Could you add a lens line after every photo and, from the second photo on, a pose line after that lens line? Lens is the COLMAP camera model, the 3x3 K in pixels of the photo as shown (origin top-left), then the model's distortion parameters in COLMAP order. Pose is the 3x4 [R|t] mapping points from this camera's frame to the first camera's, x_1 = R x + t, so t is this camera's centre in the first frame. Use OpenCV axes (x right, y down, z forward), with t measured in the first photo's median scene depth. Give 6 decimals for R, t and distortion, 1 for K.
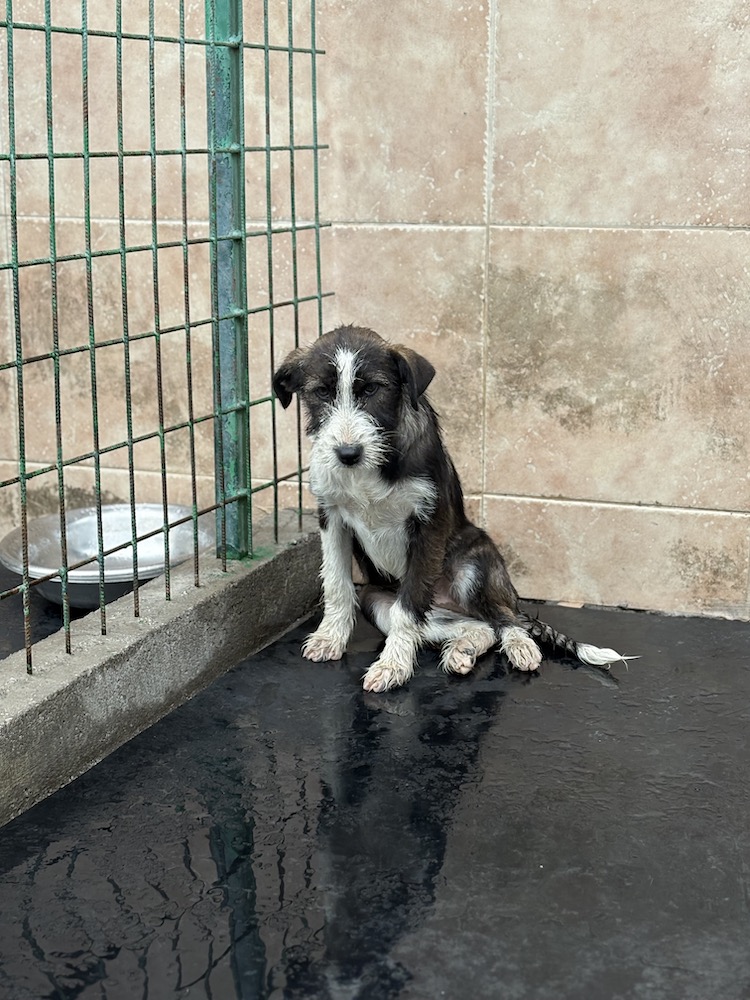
lens RADIAL K [[1742.7, 0, 367.3], [0, 1742.7, 510.7], [0, 0, 1]] dist [0.103475, 0.000000]
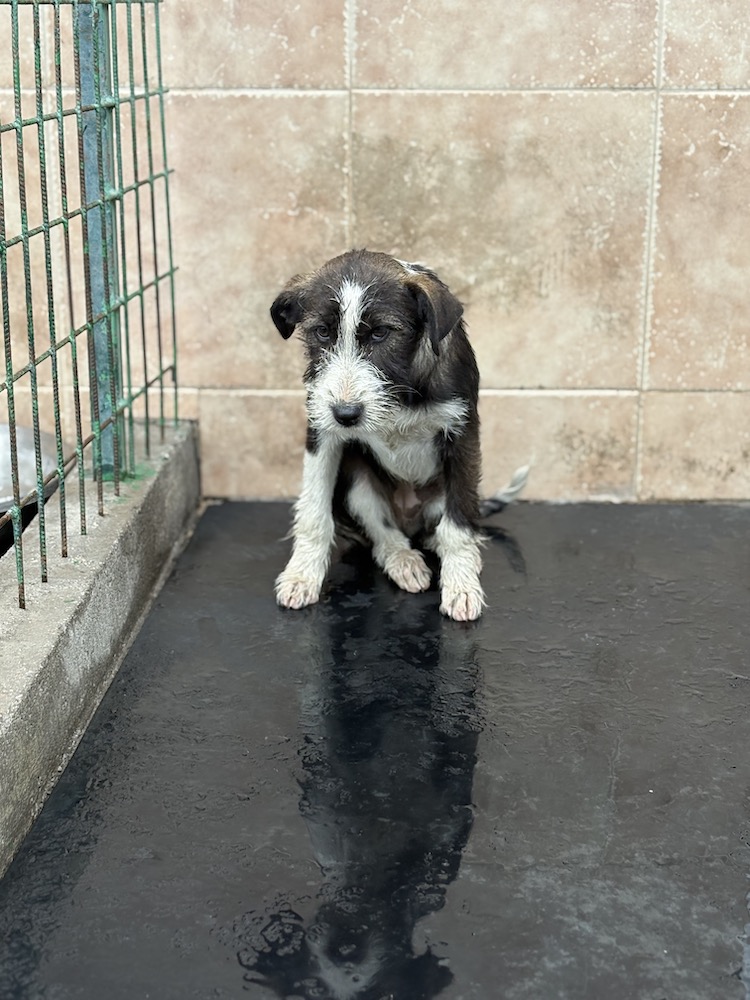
lens RADIAL K [[1742.7, 0, 377.0], [0, 1742.7, 491.6], [0, 0, 1]] dist [0.103475, 0.000000]
pose [[0.951453, -0.080148, 0.297175, -0.204806], [0.064327, 0.995960, 0.062655, -0.012415], [-0.300996, -0.040497, 0.952765, 0.126308]]
